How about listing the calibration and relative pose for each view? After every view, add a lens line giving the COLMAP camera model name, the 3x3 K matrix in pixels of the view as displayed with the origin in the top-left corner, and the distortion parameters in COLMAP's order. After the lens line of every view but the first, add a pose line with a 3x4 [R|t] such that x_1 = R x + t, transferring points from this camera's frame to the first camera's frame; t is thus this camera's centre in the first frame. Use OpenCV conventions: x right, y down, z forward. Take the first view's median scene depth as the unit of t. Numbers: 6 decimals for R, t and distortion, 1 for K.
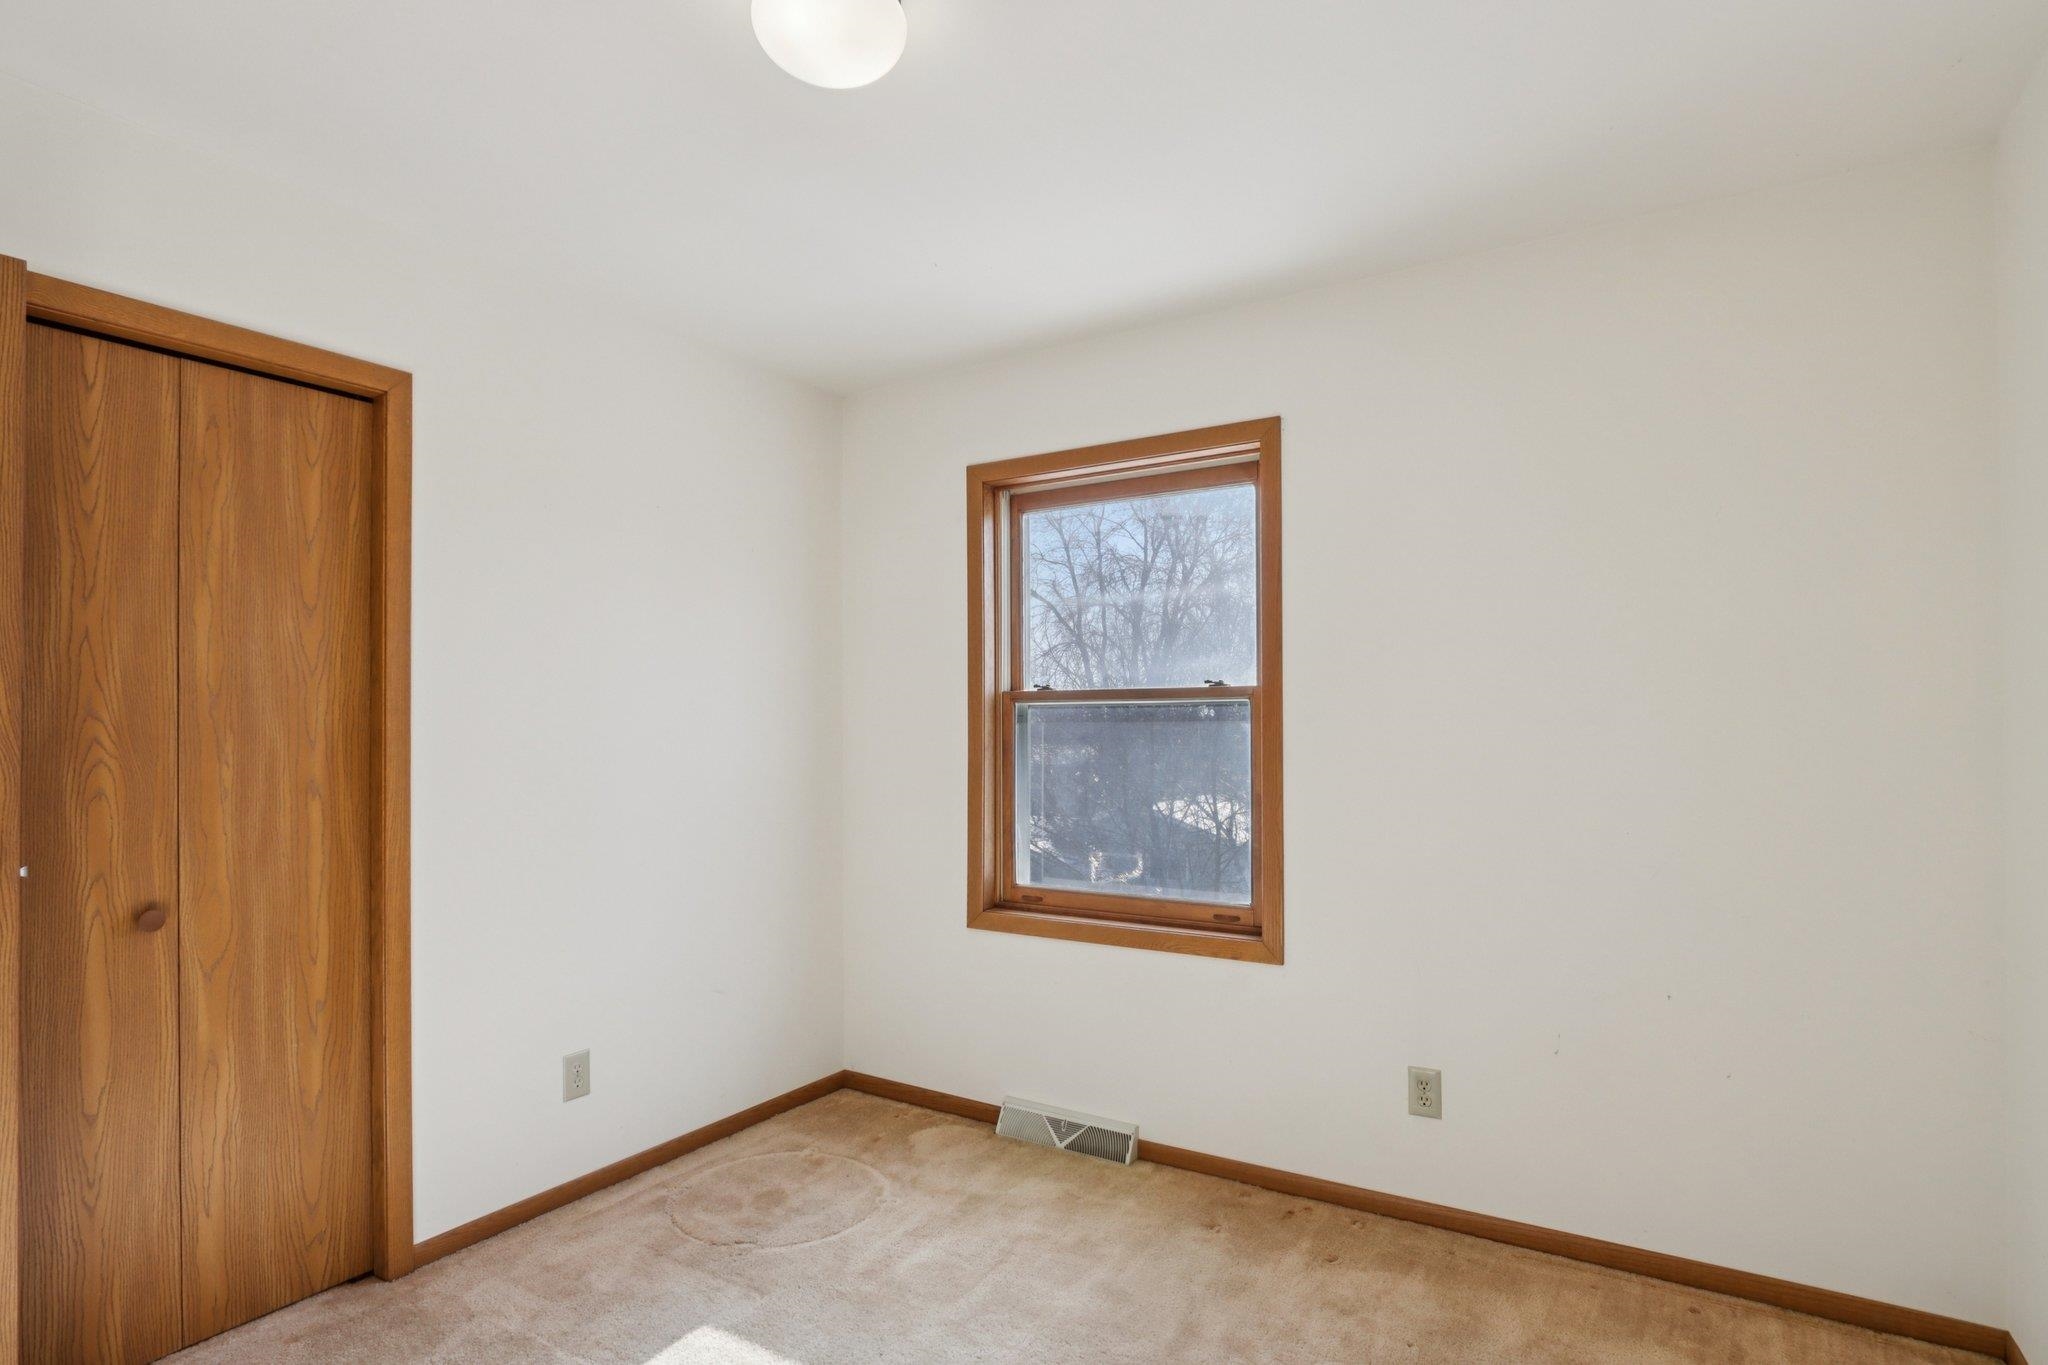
lens RADIAL K [[1061.3, 0, 1025.8], [0, 1061.3, 718.4], [0, 0, 1]] dist [-0.000747, 0.000086]
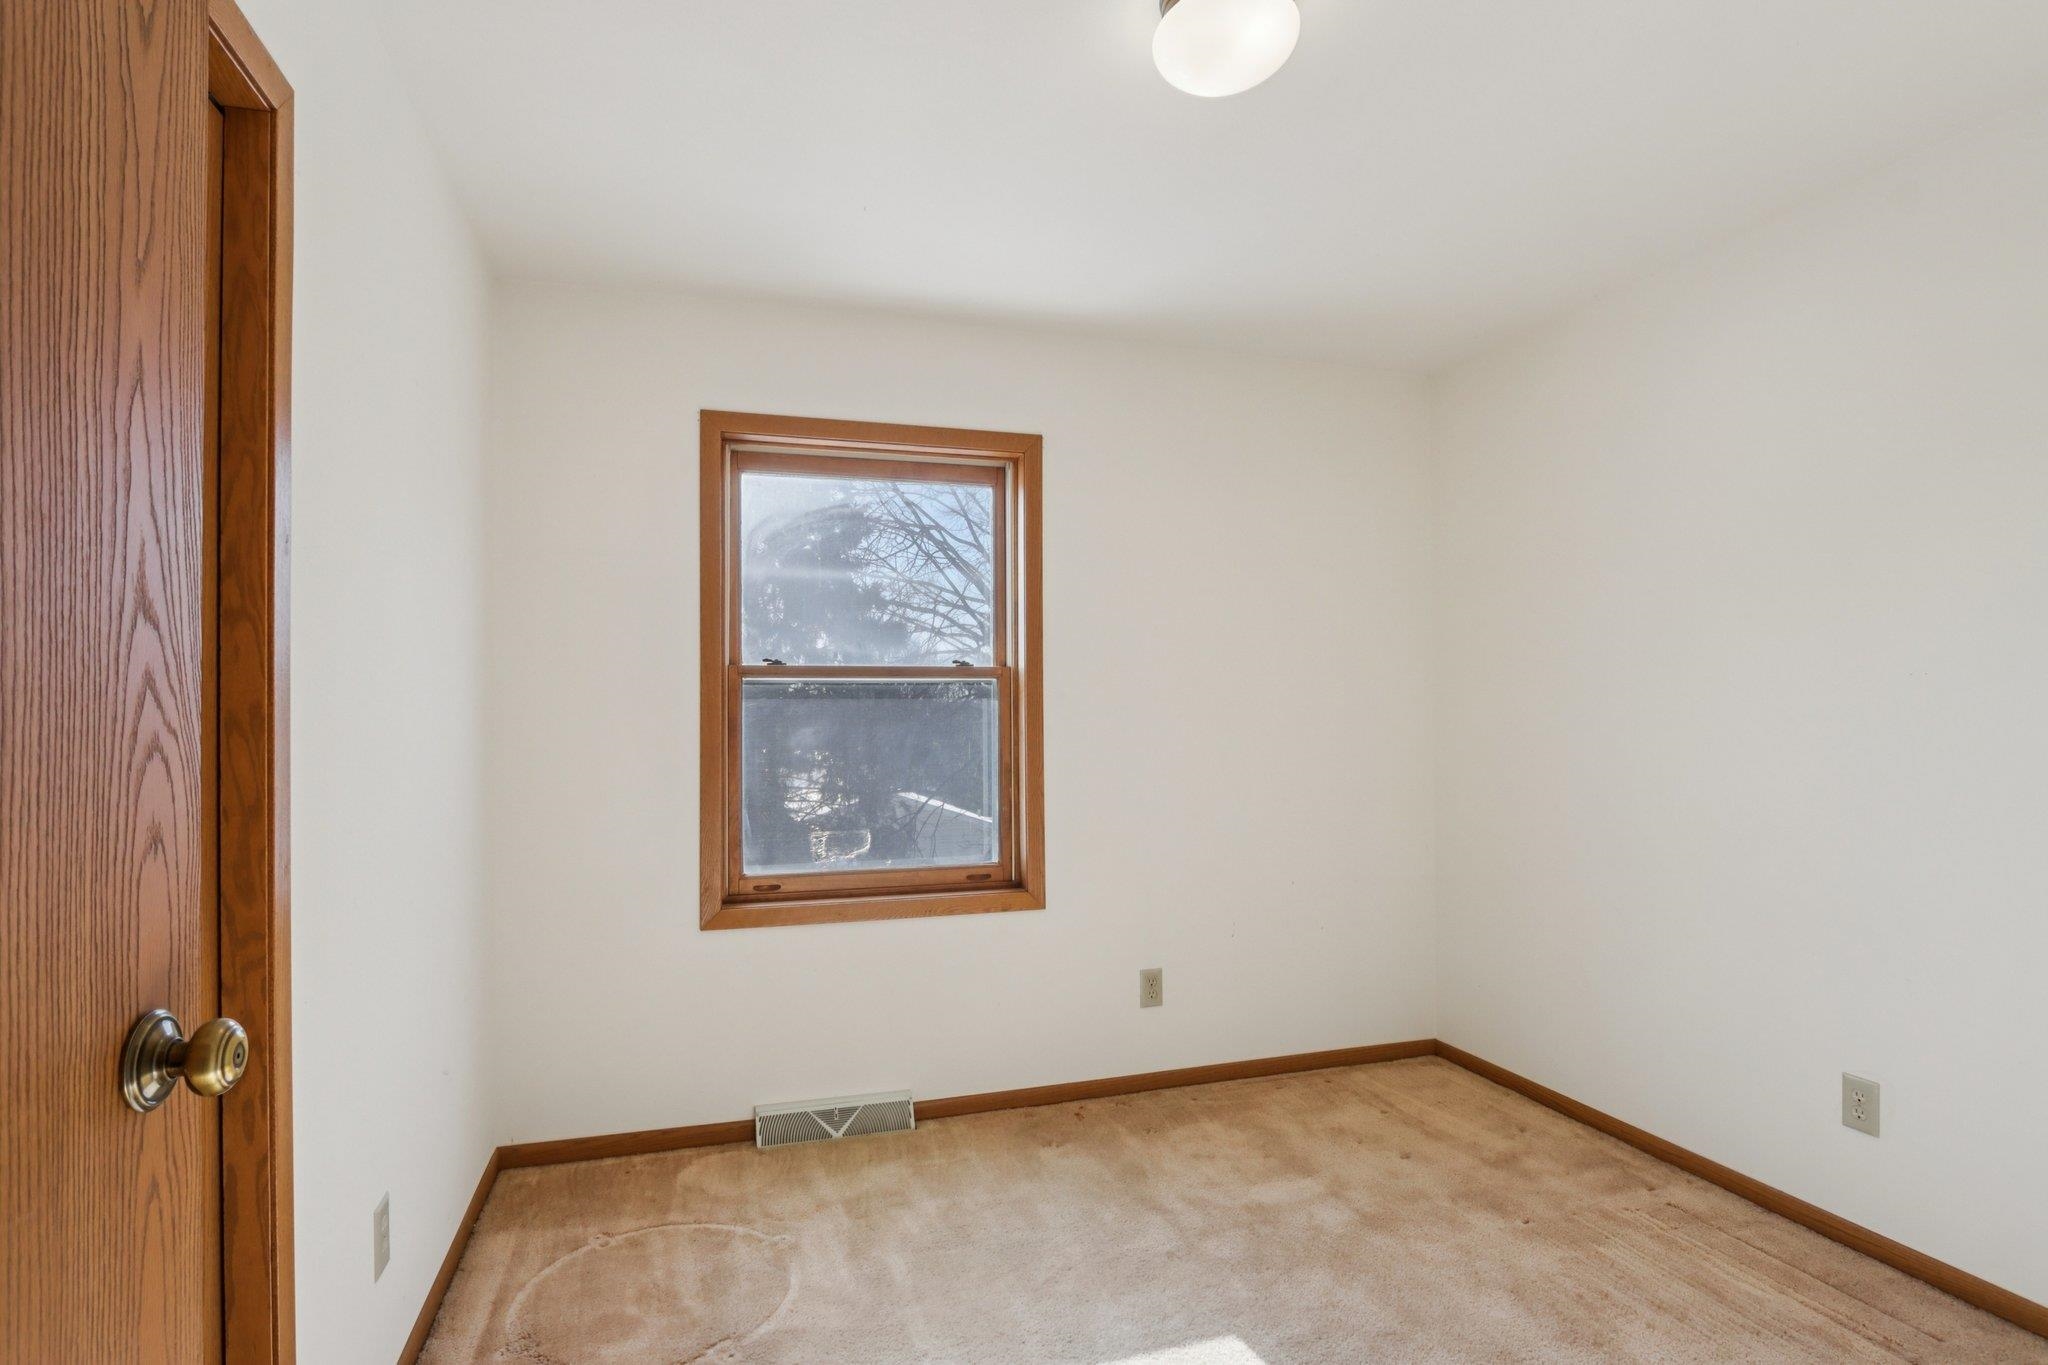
lens RADIAL K [[1042.1, 0, 1024.8], [0, 1042.1, 698.1], [0, 0, 1]] dist [-0.001305, 0.000451]
pose [[0.651885, 0.006231, 0.758292, -0.600669], [-0.002462, 0.999978, -0.006101, 0.008874], [-0.758314, 0.002110, 0.651886, 0.257650]]
